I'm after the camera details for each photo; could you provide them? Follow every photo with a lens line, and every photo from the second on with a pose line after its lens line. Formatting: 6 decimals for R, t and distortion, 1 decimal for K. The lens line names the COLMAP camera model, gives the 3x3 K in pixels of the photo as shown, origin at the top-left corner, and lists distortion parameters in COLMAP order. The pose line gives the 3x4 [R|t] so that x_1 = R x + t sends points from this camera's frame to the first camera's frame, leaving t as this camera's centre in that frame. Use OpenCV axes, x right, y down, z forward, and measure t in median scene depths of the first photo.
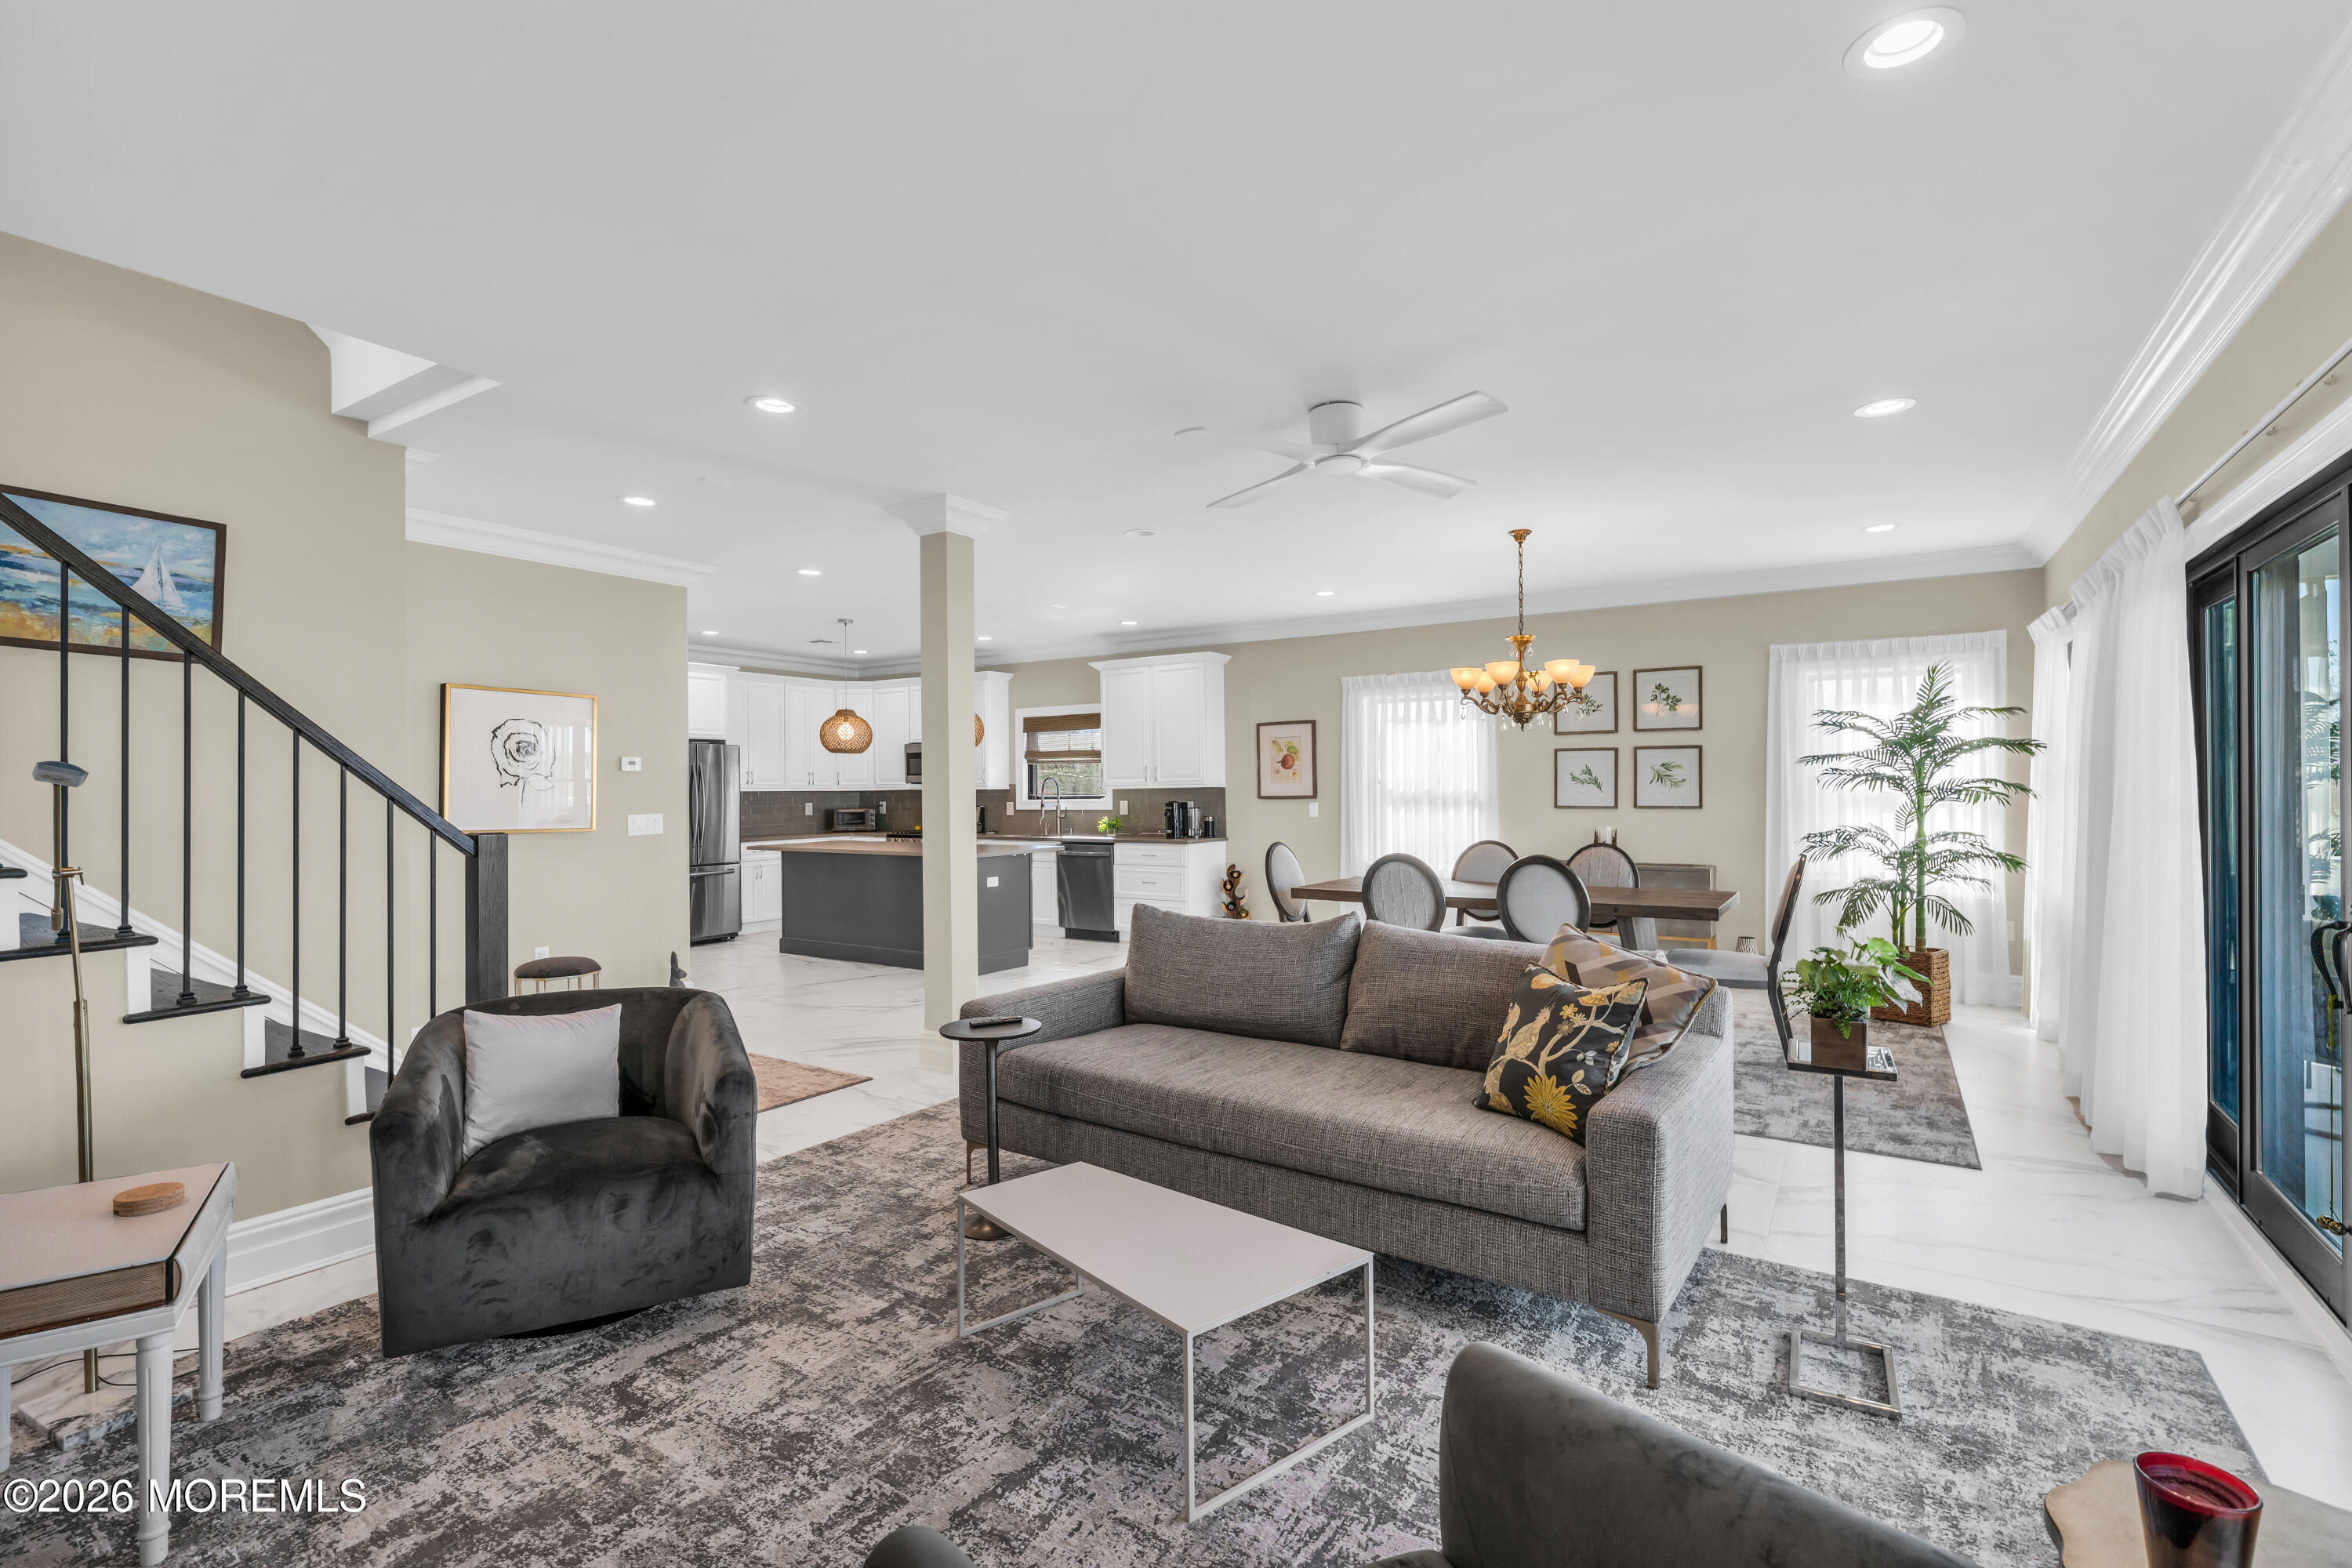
lens RADIAL K [[1074.7, 0, 1181.2], [0, 1074.7, 789.9], [0, 0, 1]] dist [0.000699, 0.000005]
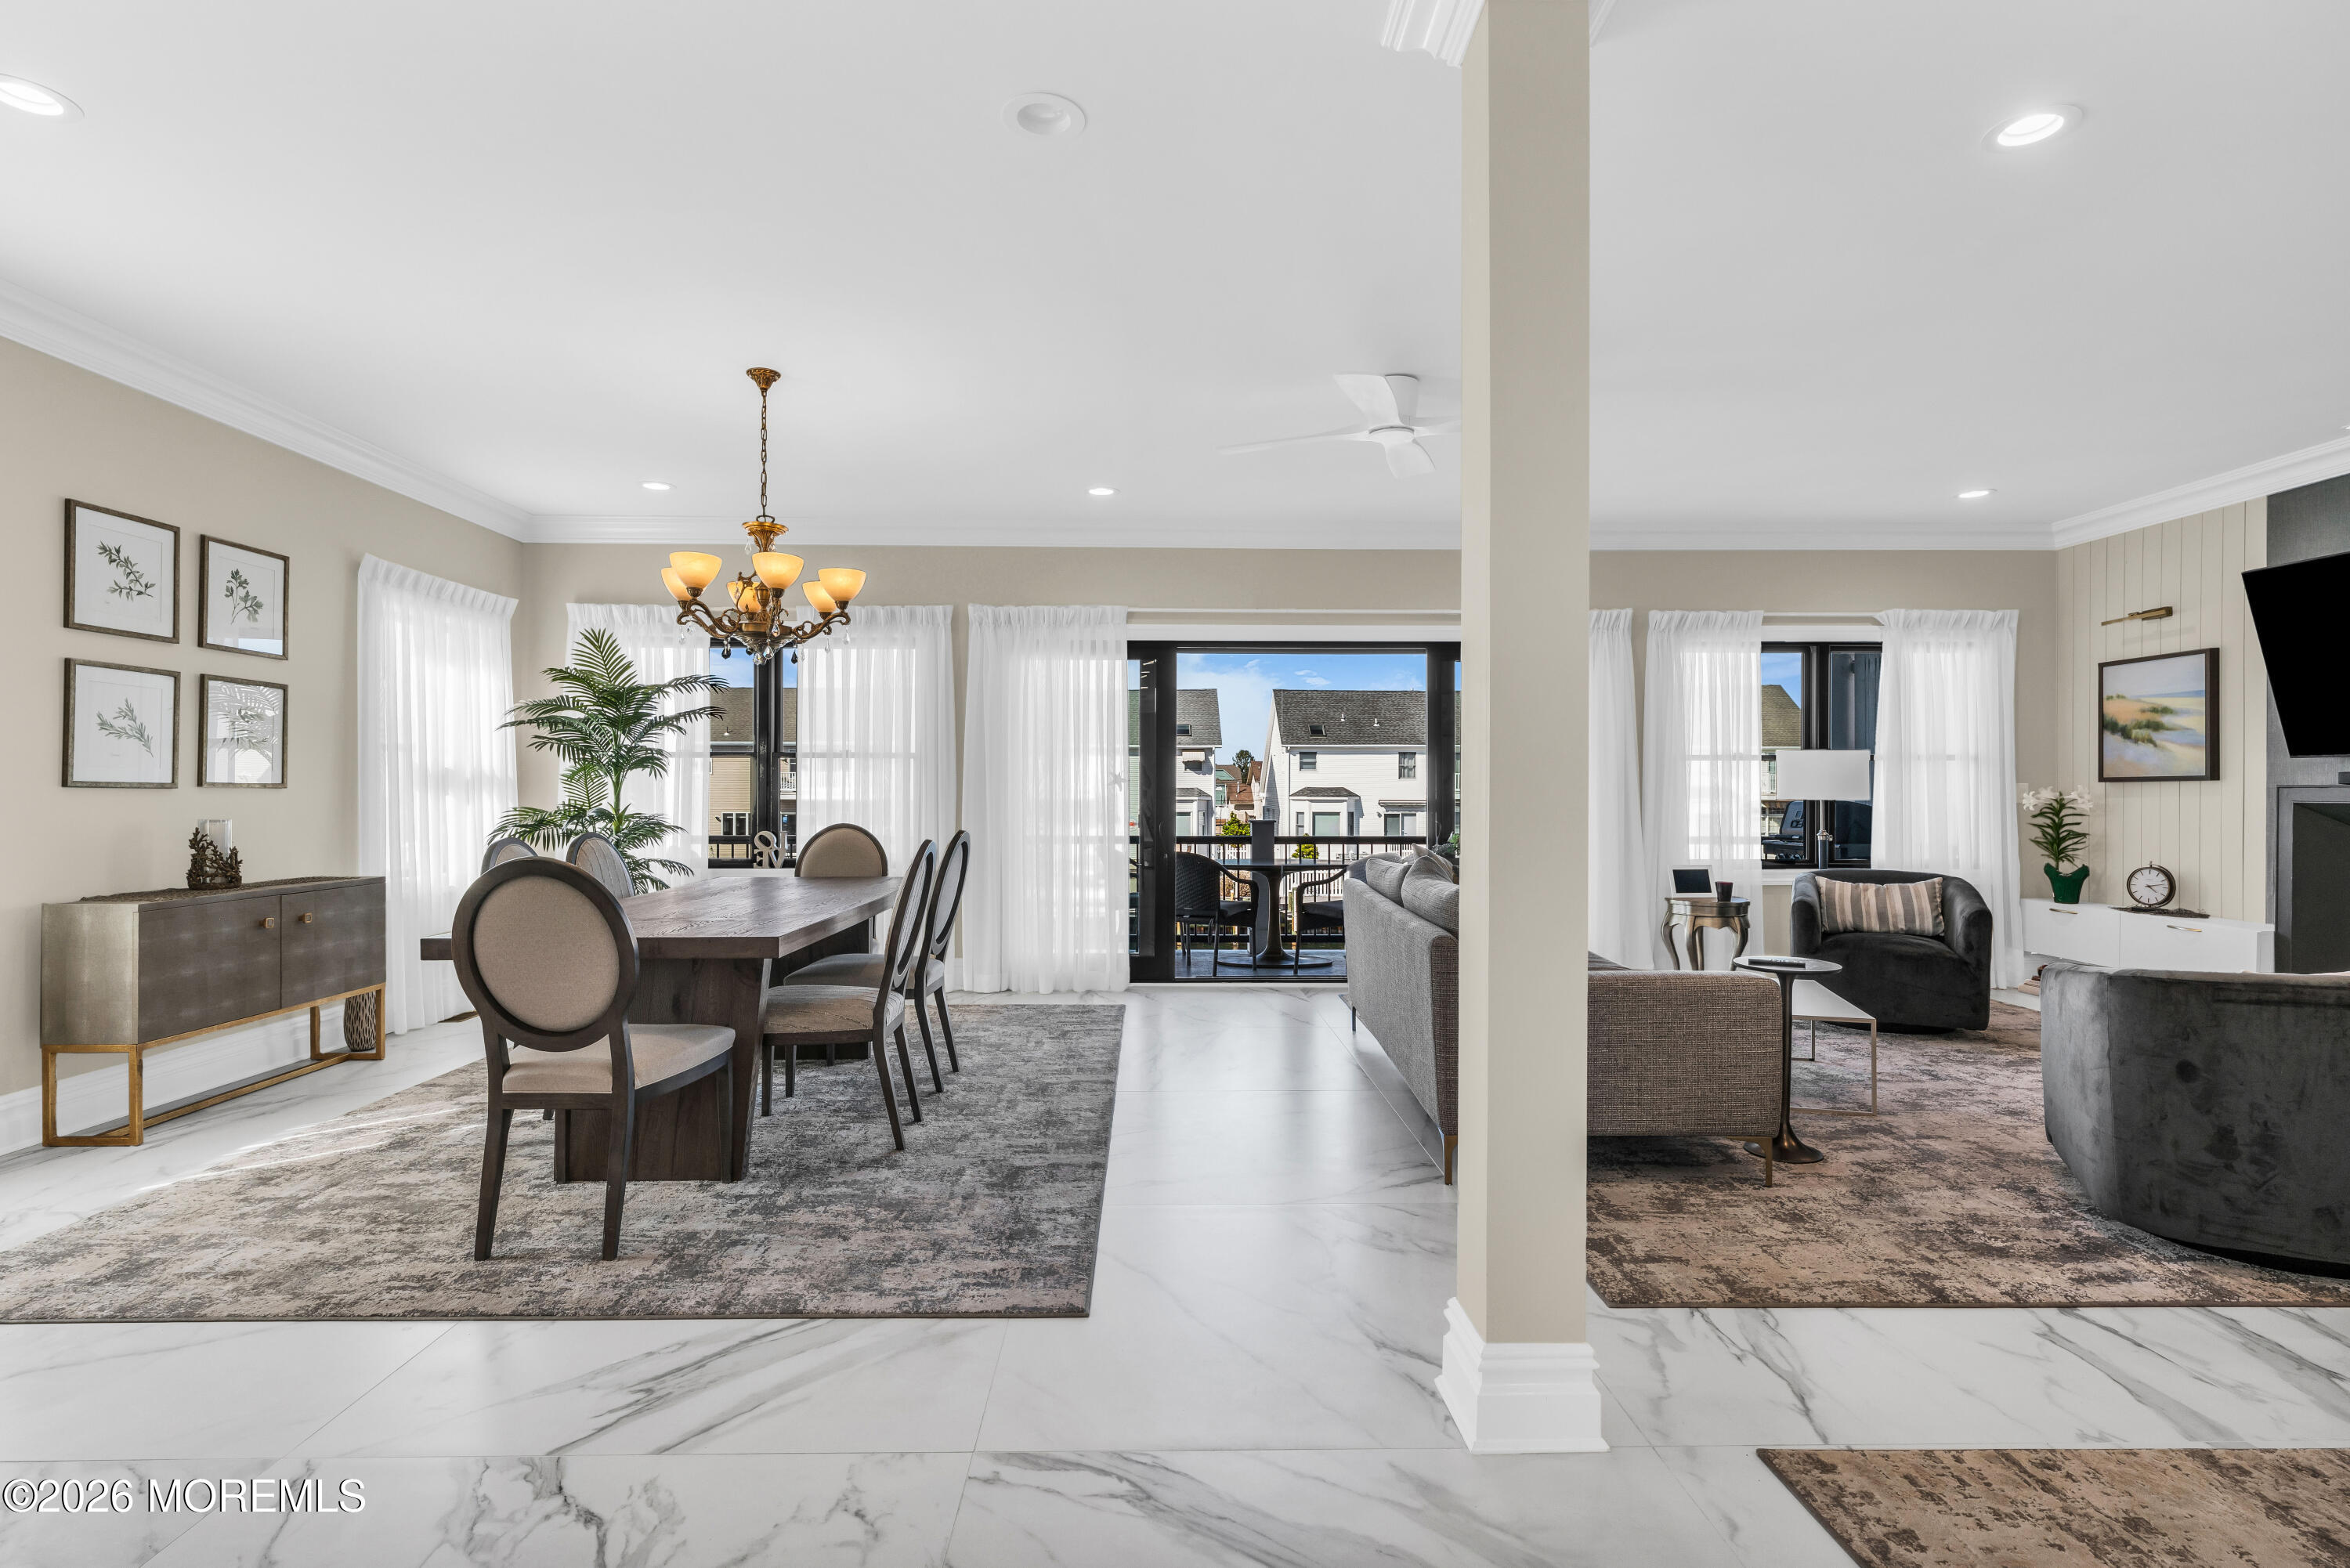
lens RADIAL K [[1141.4, 0, 1161.2], [0, 1141.4, 794.3], [0, 0, 1]] dist [-0.002491, -0.000188]
pose [[-0.550426, 0.004584, 0.834872, -0.322150], [0.004383, 0.999987, -0.002601, 0.023918], [-0.834873, 0.002228, -0.550439, 0.886521]]
